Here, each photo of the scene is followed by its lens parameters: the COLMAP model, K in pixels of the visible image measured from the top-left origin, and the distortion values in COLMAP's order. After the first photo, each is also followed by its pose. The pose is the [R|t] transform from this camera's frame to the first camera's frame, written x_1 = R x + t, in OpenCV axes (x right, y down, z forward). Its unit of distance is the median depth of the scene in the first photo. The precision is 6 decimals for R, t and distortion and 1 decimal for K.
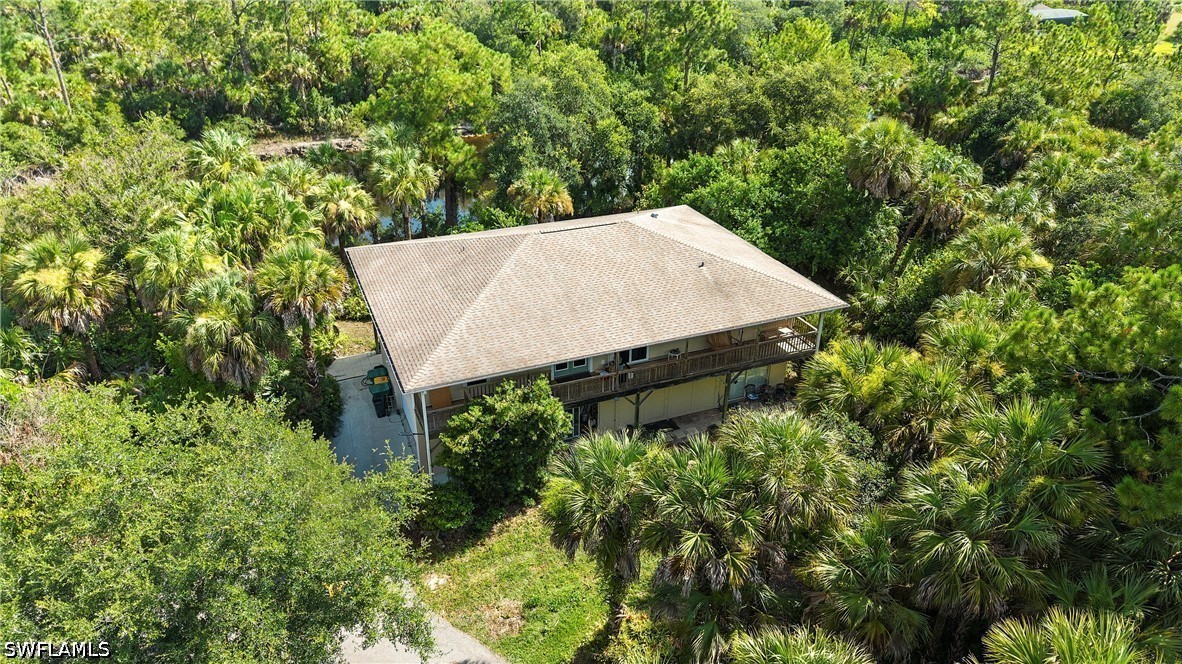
lens RADIAL K [[809.4, 0, 591.2], [0, 809.4, 335.5], [0, 0, 1]] dist [0.003939, -0.008038]
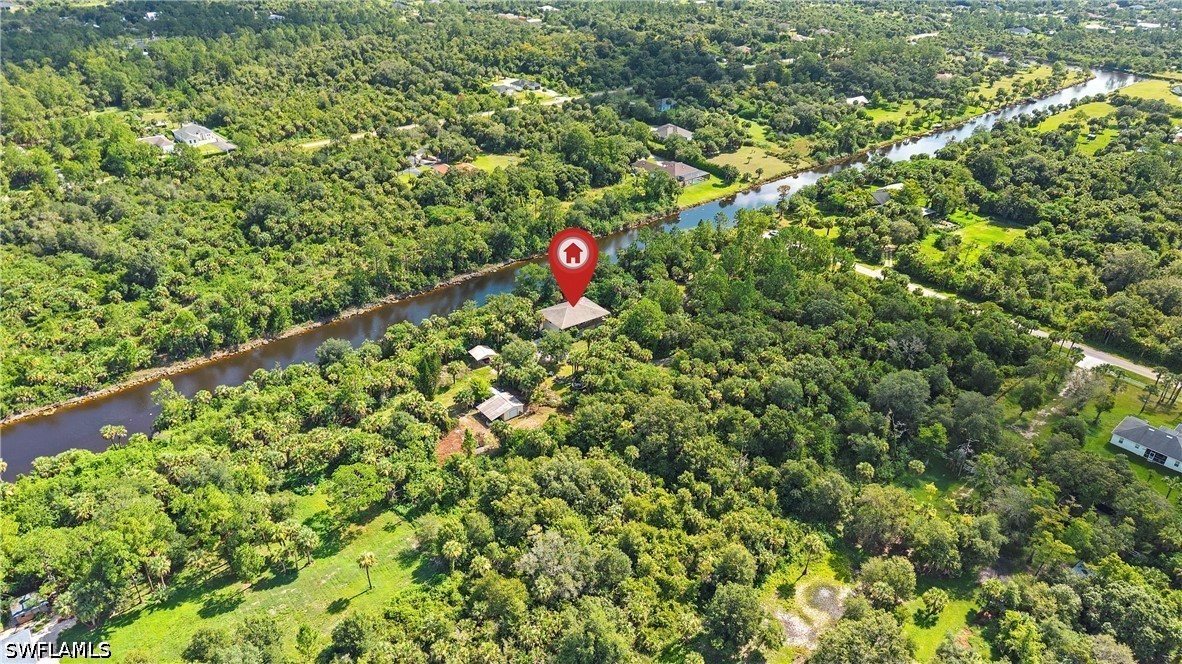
lens RADIAL K [[809.4, 0, 588.9], [0, 809.4, 333.3], [0, 0, 1]] dist [0.003939, -0.008038]
pose [[0.972851, -0.107459, 0.204971, -1.014756], [0.103806, 0.994188, 0.028527, -0.059866], [-0.206845, -0.006476, 0.978352, -4.453755]]
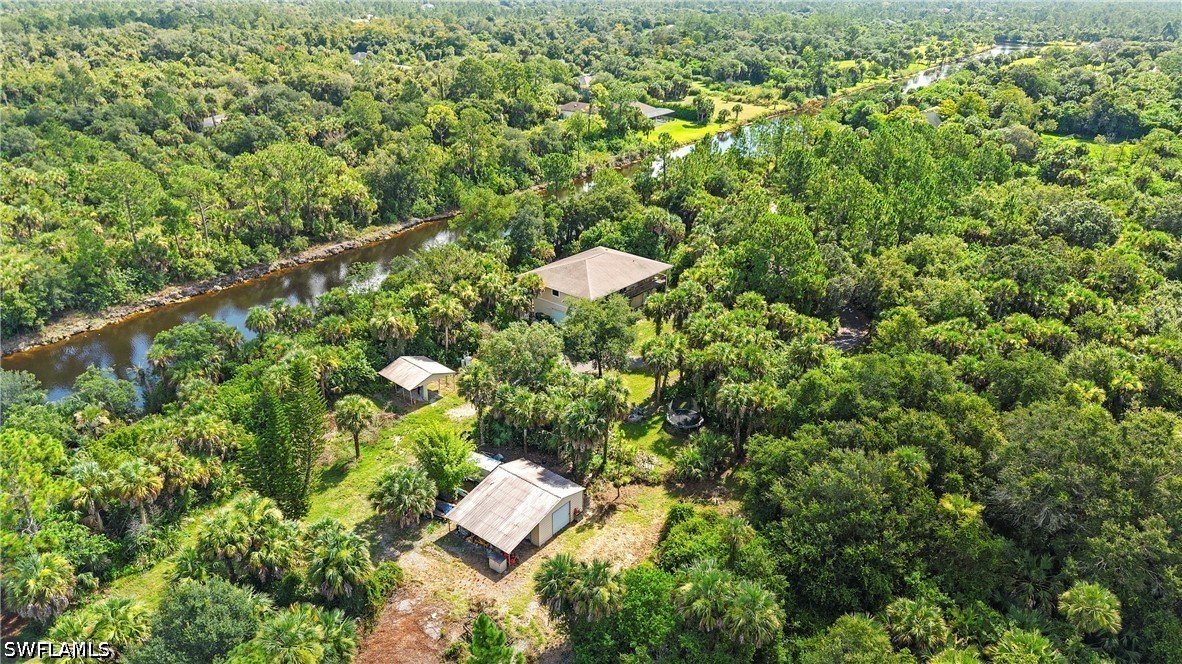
lens RADIAL K [[809.4, 0, 594.9], [0, 809.4, 328.4], [0, 0, 1]] dist [0.003939, -0.008038]
pose [[0.893322, -0.181611, 0.411088, -1.050854], [0.207589, 0.978031, -0.019029, 0.158508], [-0.398601, 0.102337, 0.911397, -1.439414]]
